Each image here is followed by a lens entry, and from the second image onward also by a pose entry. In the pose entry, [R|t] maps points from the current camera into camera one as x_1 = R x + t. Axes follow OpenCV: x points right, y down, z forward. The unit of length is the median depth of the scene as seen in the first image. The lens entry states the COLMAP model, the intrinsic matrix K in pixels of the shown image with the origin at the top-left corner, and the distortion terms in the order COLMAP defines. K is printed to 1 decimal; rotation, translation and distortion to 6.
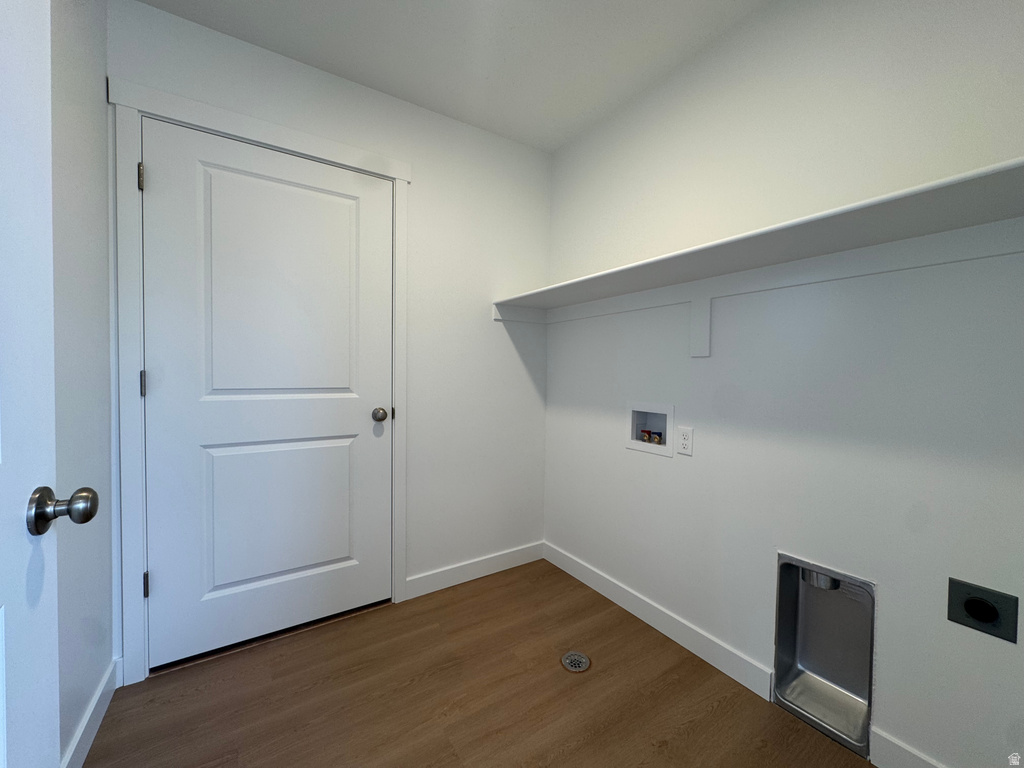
lens RADIAL K [[411.6, 0, 514.0], [0, 411.6, 379.2], [0, 0, 1]] dist [-0.001261, -0.000163]
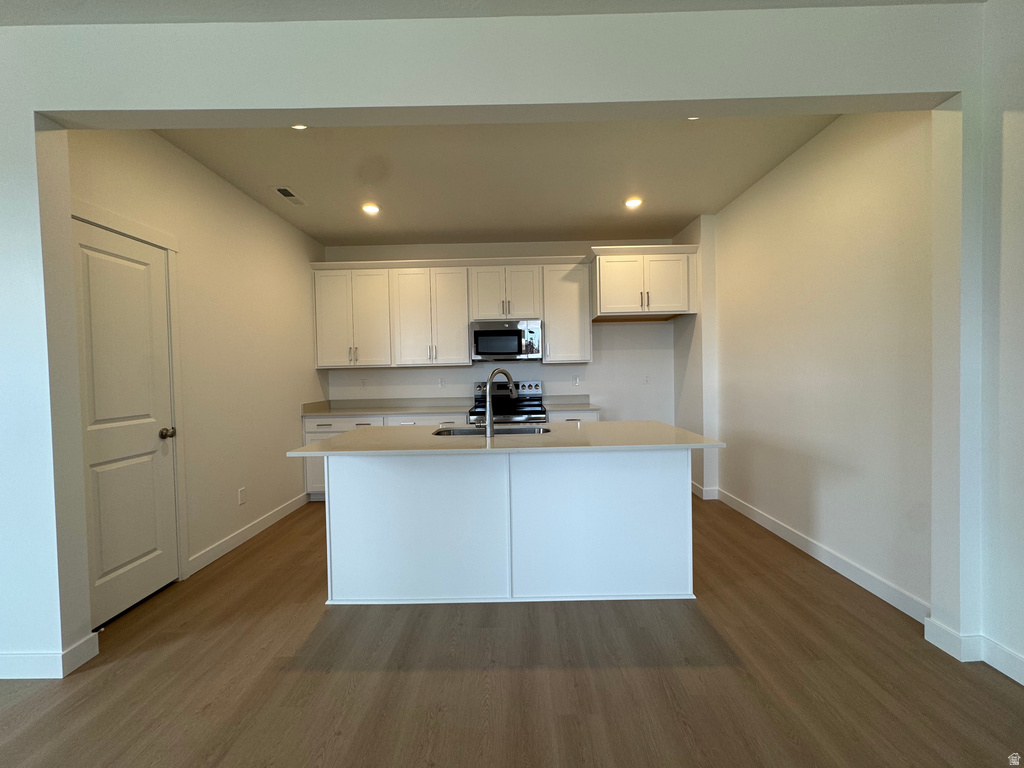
lens RADIAL K [[411.6, 0, 514.0], [0, 411.6, 379.2], [0, 0, 1]] dist [-0.001261, -0.000163]
pose [[0.534663, -0.031718, 0.844470, -0.853981], [0.052230, 0.998625, 0.004439, -0.032332], [-0.843450, 0.041734, 0.535584, -0.616094]]
